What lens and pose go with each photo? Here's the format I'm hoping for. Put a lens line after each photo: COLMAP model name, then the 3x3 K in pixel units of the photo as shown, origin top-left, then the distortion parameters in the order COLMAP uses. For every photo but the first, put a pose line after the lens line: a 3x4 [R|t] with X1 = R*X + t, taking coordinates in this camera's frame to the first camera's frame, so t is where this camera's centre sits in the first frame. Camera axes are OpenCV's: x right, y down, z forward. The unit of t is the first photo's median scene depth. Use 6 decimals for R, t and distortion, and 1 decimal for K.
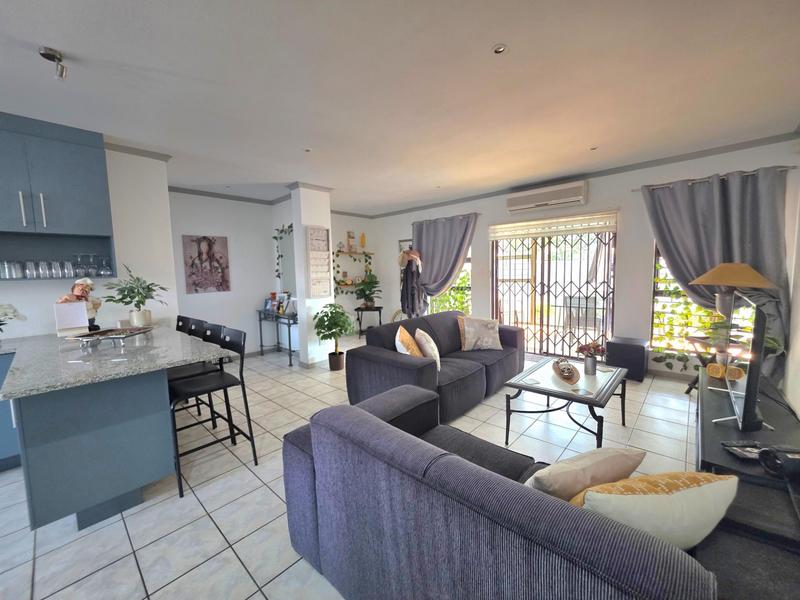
lens RADIAL K [[322.2, 0, 399.7], [0, 322.2, 298.1], [0, 0, 1]] dist [-0.000531, -0.000225]
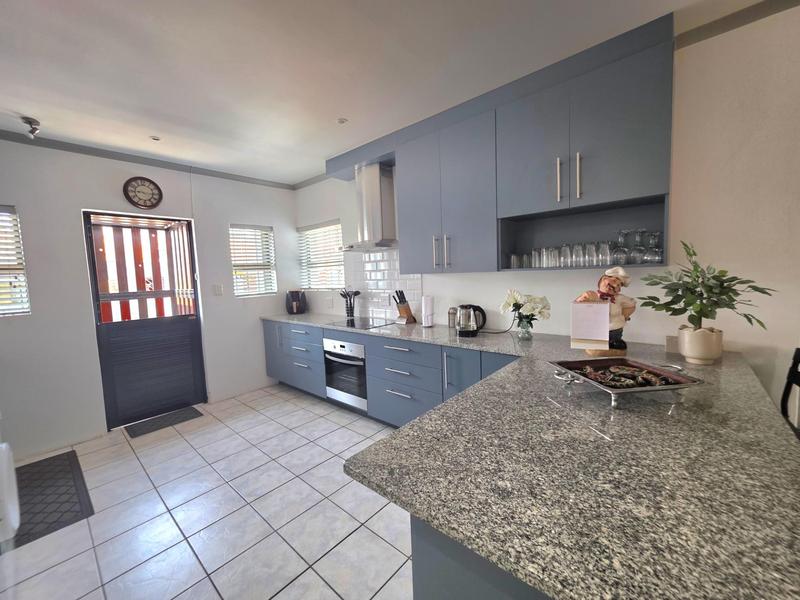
lens RADIAL K [[322.2, 0, 399.7], [0, 322.2, 297.4], [0, 0, 1]] dist [-0.000531, -0.000225]
pose [[0.019494, 0.098882, -0.994908, -0.198994], [-0.051736, 0.993864, 0.097765, -0.025590], [0.998471, 0.049567, 0.024490, 0.332089]]
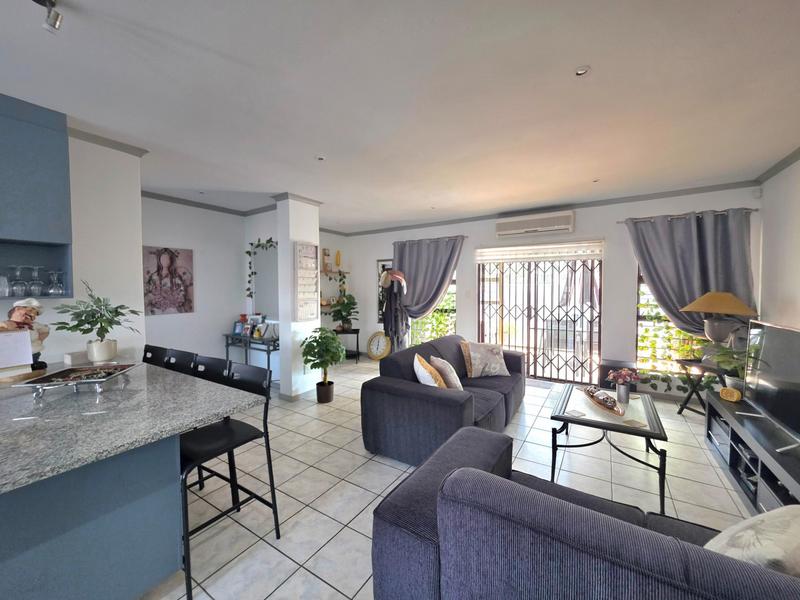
lens RADIAL K [[322.2, 0, 397.9], [0, 322.2, 298.6], [0, 0, 1]] dist [-0.000531, -0.000225]
pose [[0.985577, 0.013579, 0.168682, -0.159596], [-0.004090, 0.998396, -0.056476, -0.014302], [-0.169178, 0.054971, 0.984051, 0.074288]]
